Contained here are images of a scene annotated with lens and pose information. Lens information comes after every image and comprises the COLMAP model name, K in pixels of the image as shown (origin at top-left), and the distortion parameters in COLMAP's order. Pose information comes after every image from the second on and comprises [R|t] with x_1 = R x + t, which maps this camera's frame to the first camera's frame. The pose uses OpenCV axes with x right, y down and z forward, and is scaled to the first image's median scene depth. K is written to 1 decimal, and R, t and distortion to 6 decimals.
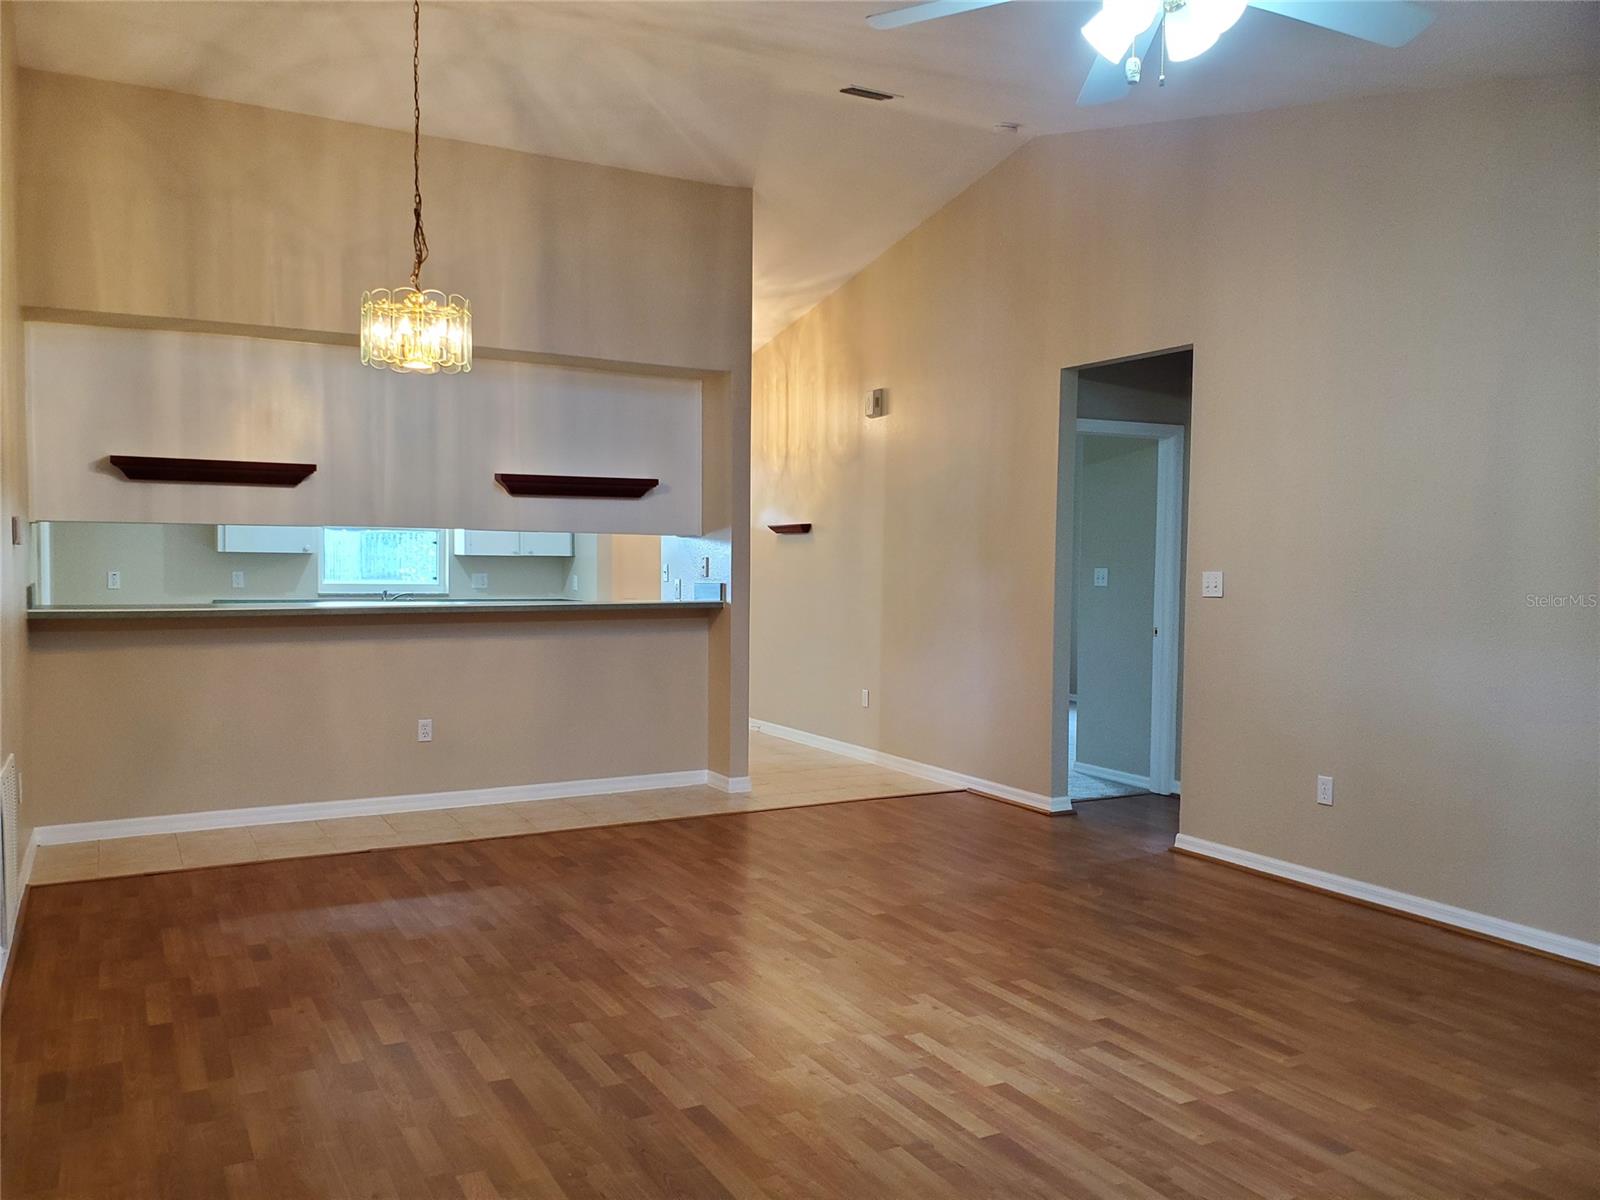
lens RADIAL K [[1256.2, 0, 787.0], [0, 1256.2, 597.8], [0, 0, 1]] dist [0.068077, -0.078990]
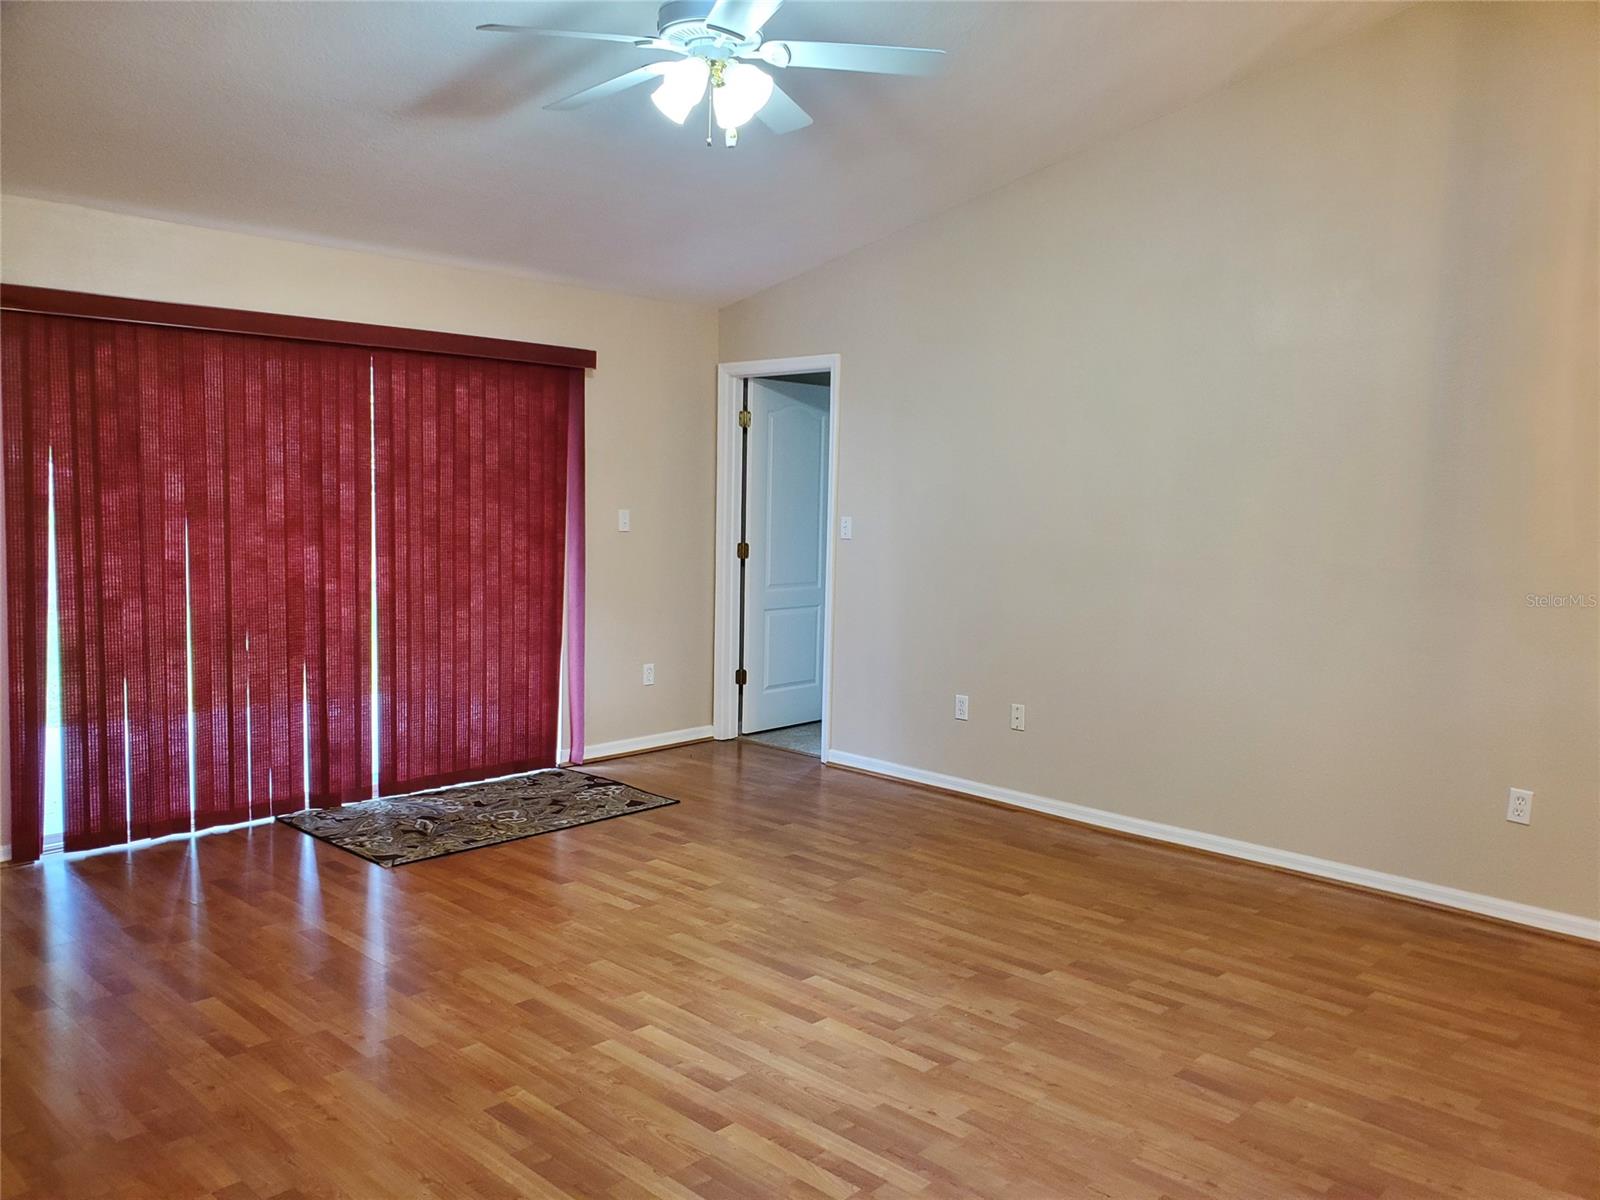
lens RADIAL K [[1246.5, 0, 809.8], [0, 1246.5, 601.3], [0, 0, 1]] dist [0.009960, 0.000346]
pose [[-0.950184, -0.007116, -0.311608, 0.386014], [-0.046588, 0.991751, 0.119412, -0.063632], [0.308188, 0.127981, -0.942678, 1.498004]]
